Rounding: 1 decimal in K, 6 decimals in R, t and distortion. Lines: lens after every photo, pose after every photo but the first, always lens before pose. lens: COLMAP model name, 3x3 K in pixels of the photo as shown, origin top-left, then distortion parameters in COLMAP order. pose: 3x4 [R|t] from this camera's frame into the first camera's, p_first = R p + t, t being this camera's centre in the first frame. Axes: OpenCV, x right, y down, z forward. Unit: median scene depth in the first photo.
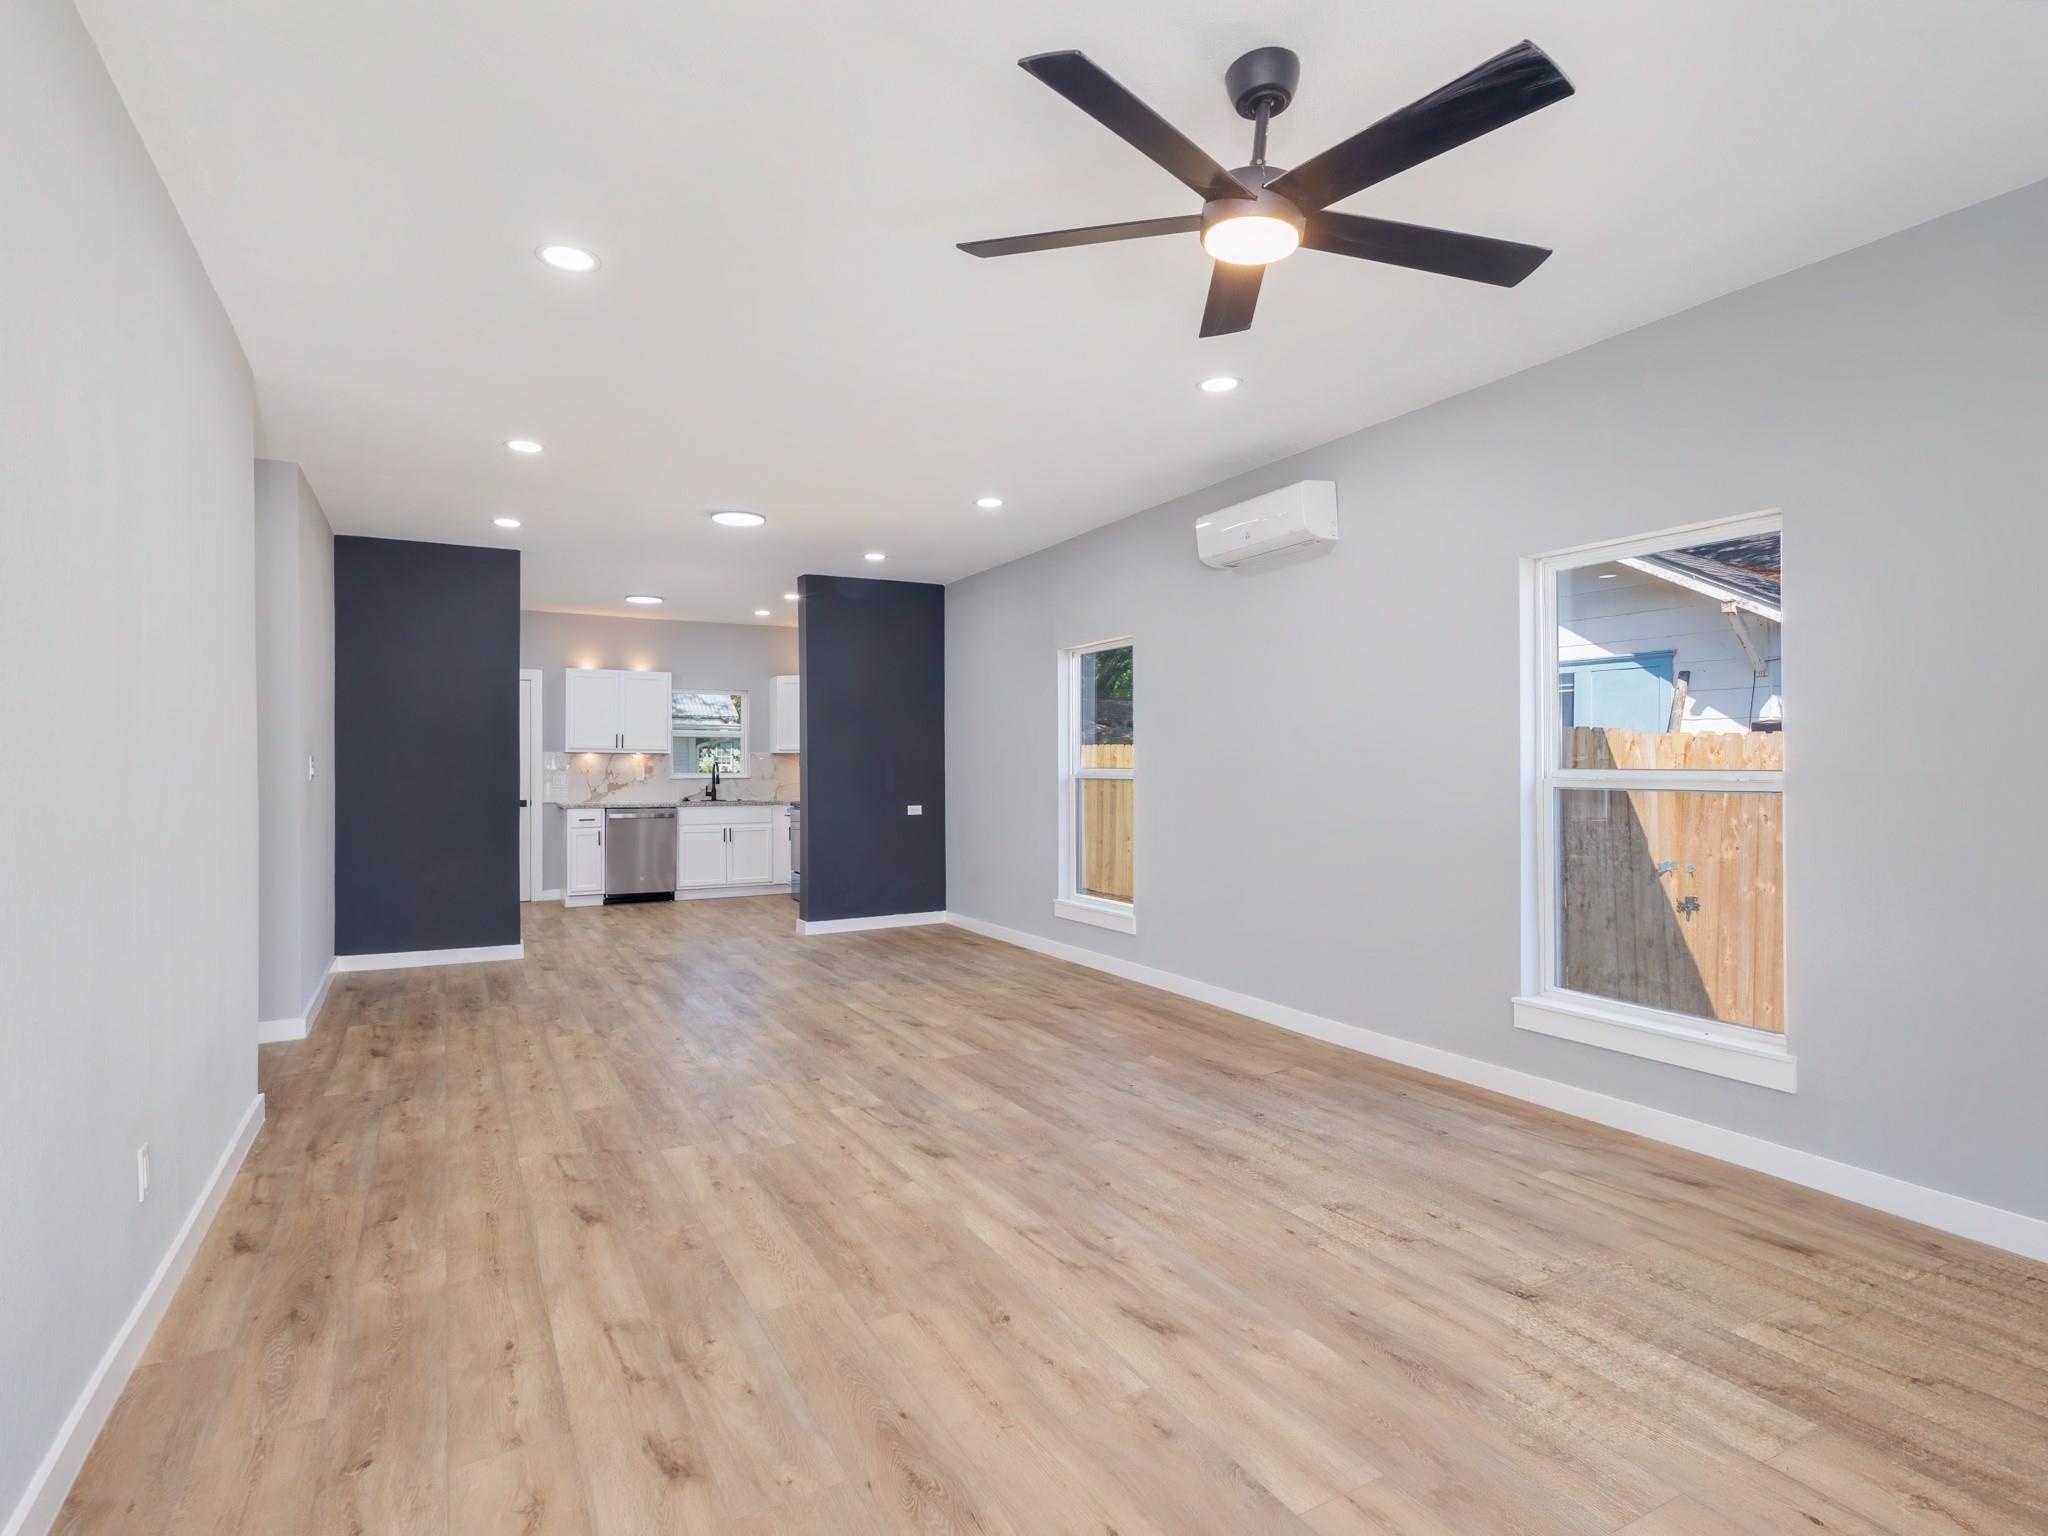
lens RADIAL K [[1057.1, 0, 1020.2], [0, 1057.1, 770.5], [0, 0, 1]] dist [0.011110, -0.000288]
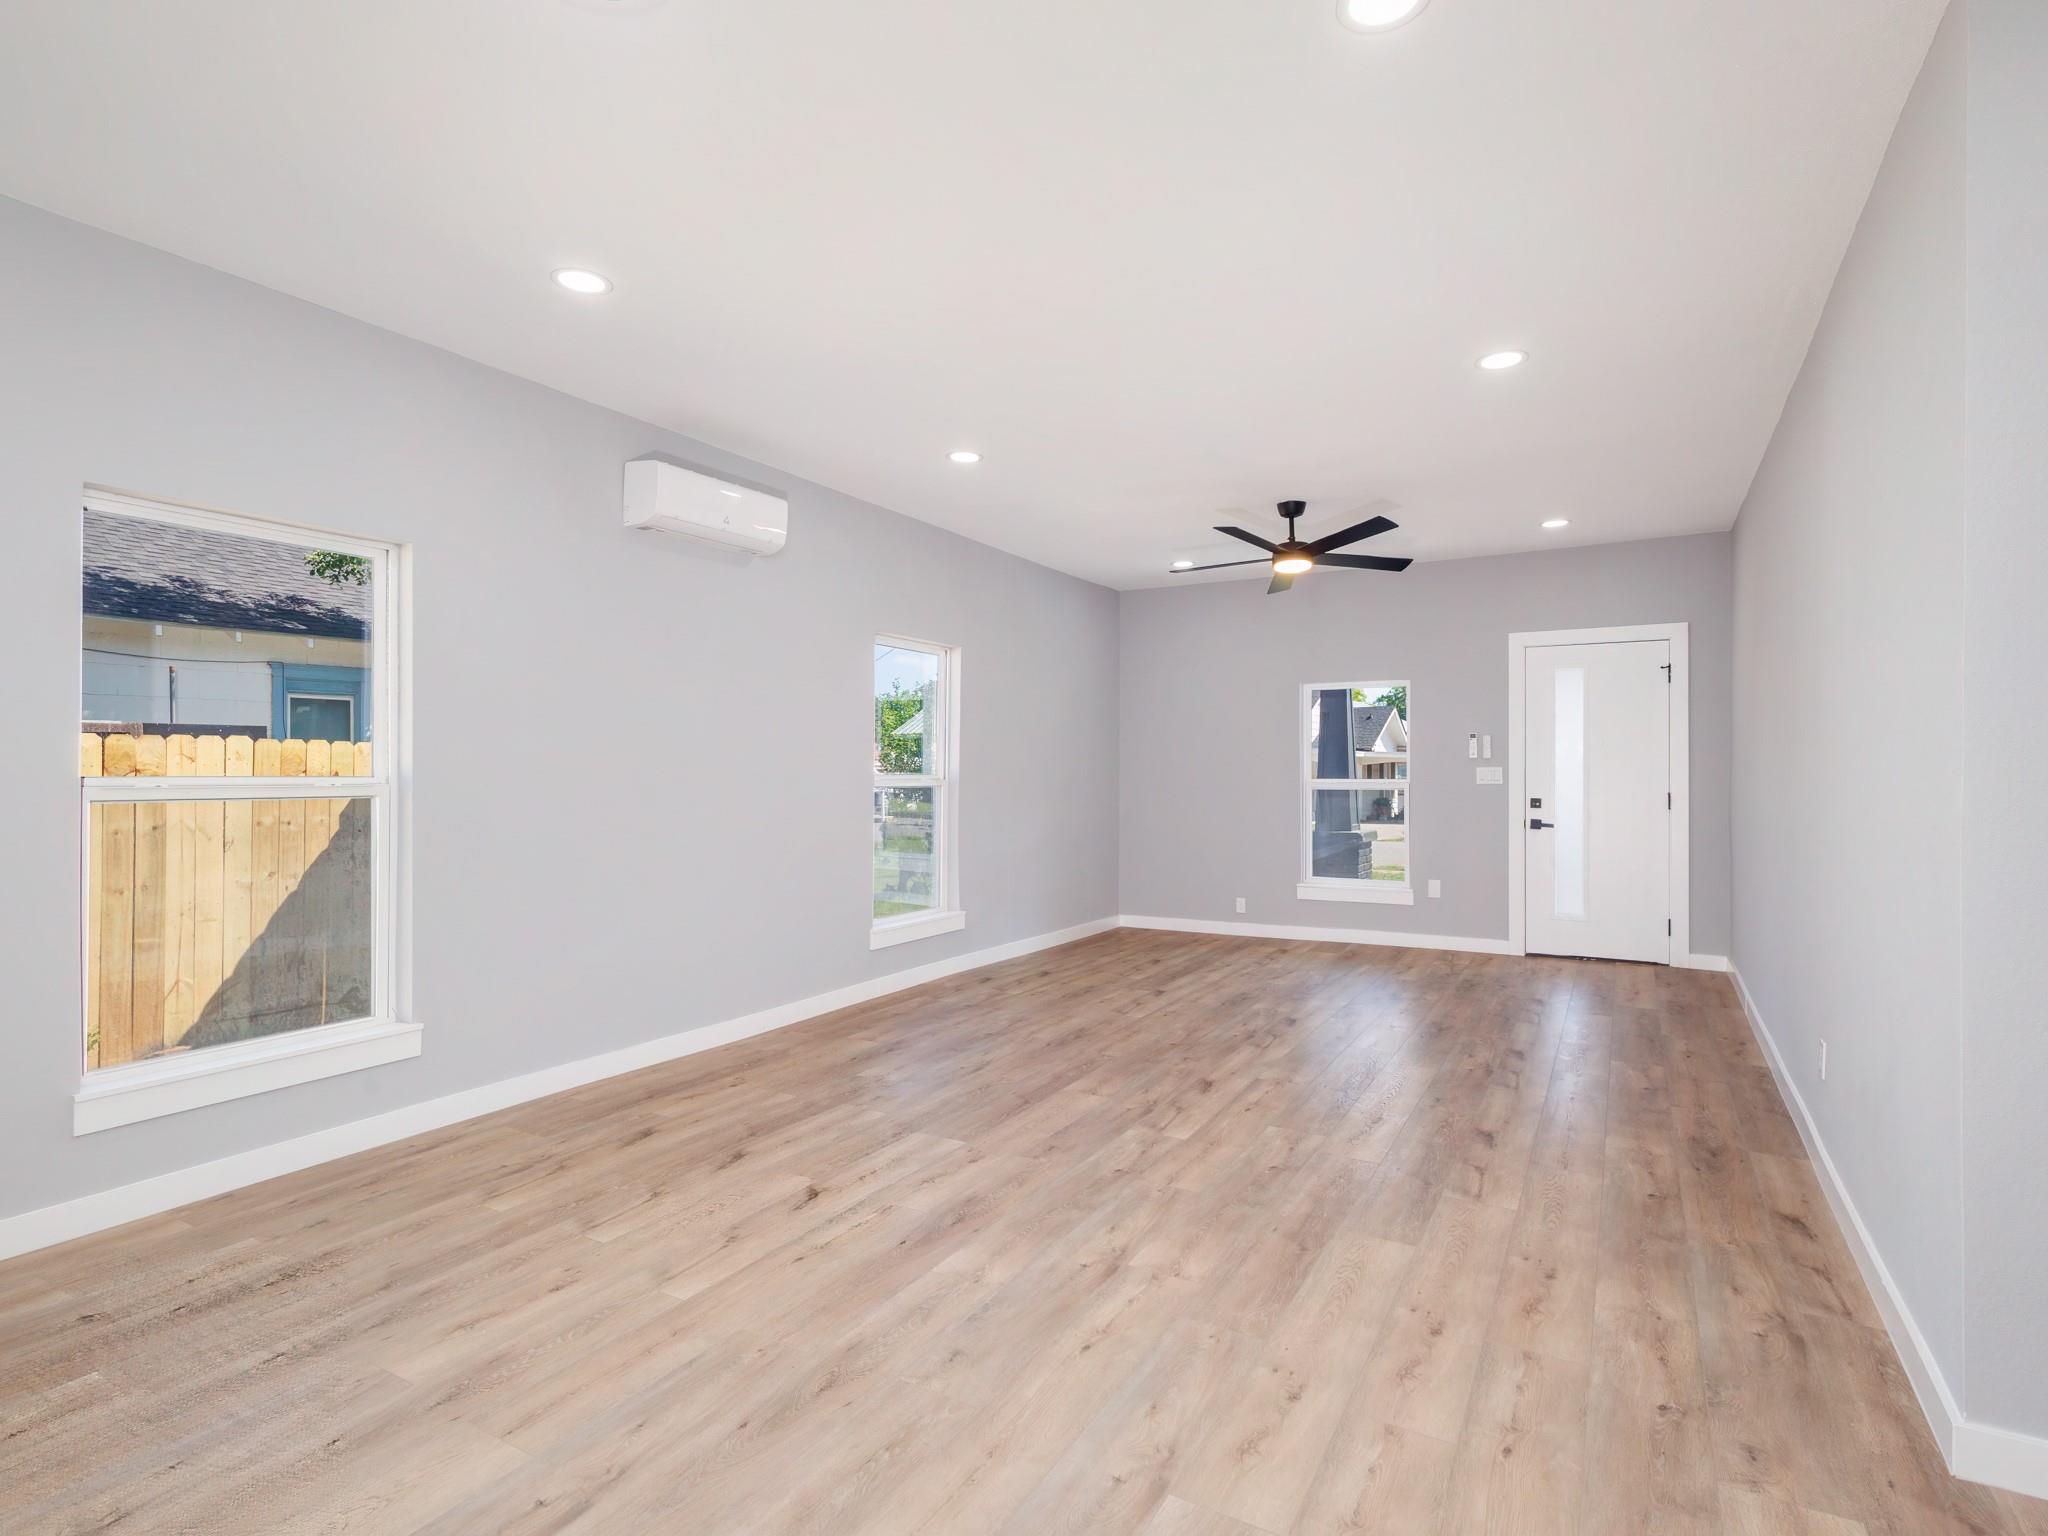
lens RADIAL K [[1057.1, 0, 1020.3], [0, 1057.1, 772.3], [0, 0, 1]] dist [0.011110, -0.000288]
pose [[-0.522216, 0.004231, 0.852803, -0.929686], [0.003349, 0.999990, -0.002910, 0.001320], [-0.852807, 0.001336, -0.522225, 1.666008]]
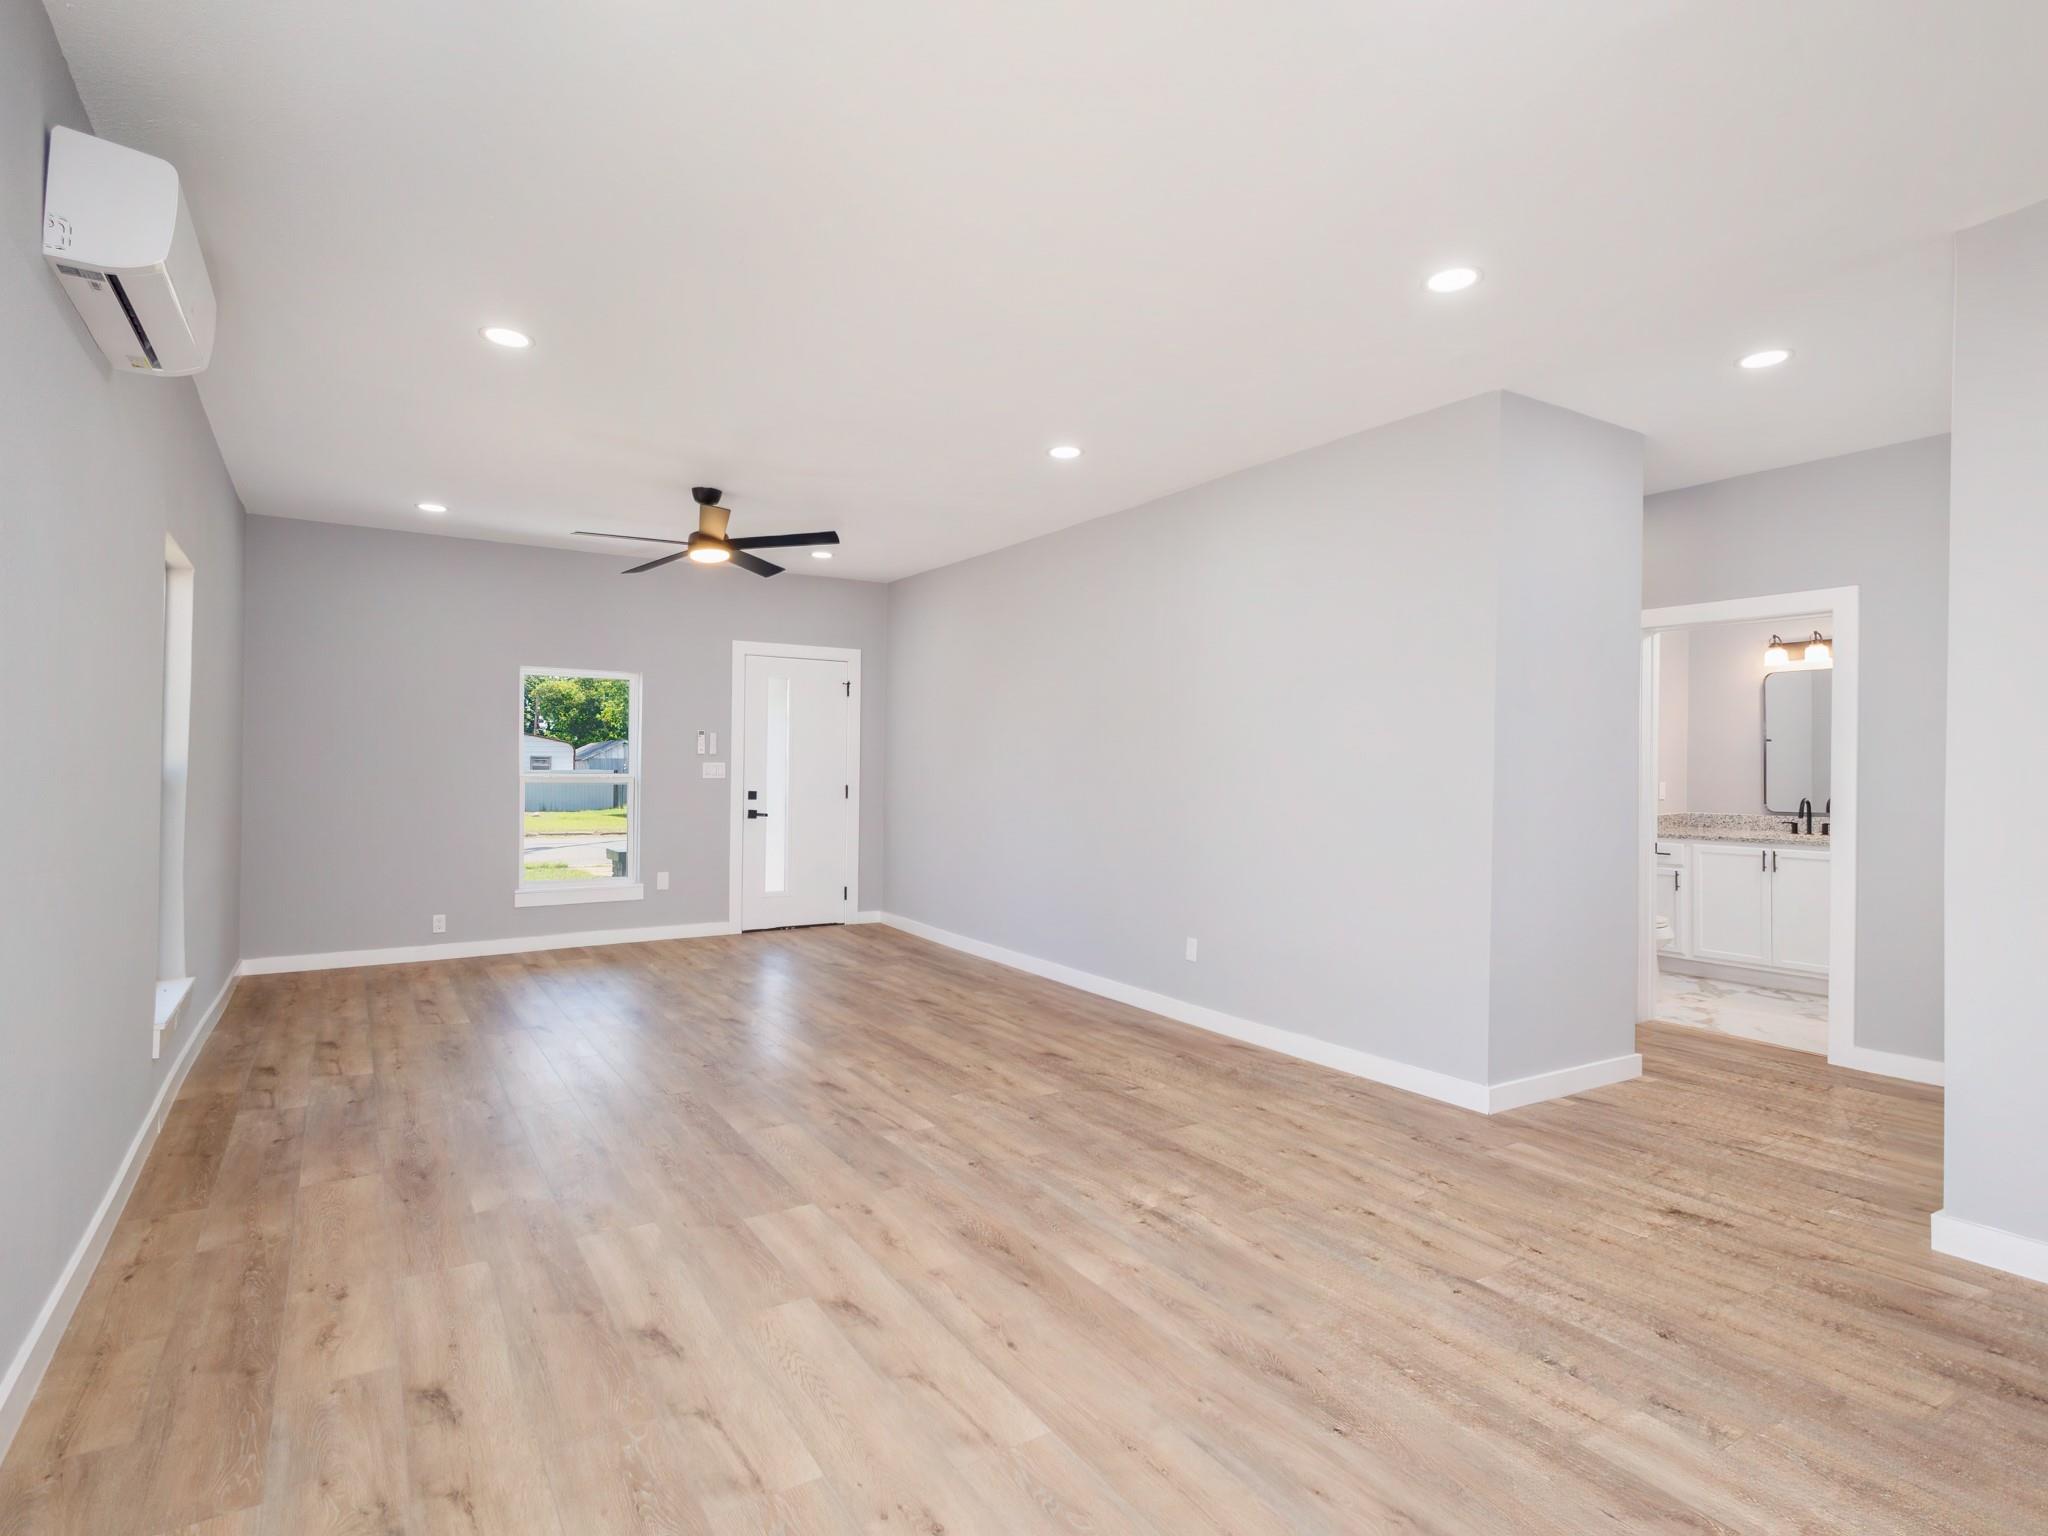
lens RADIAL K [[1057.1, 0, 1021.7], [0, 1057.1, 762.0], [0, 0, 1]] dist [0.011110, -0.000288]
pose [[-0.997384, -0.005299, -0.072097, -0.193350], [-0.004923, 0.999973, -0.005394, -0.003187], [0.072124, -0.005025, -0.997383, 2.031411]]
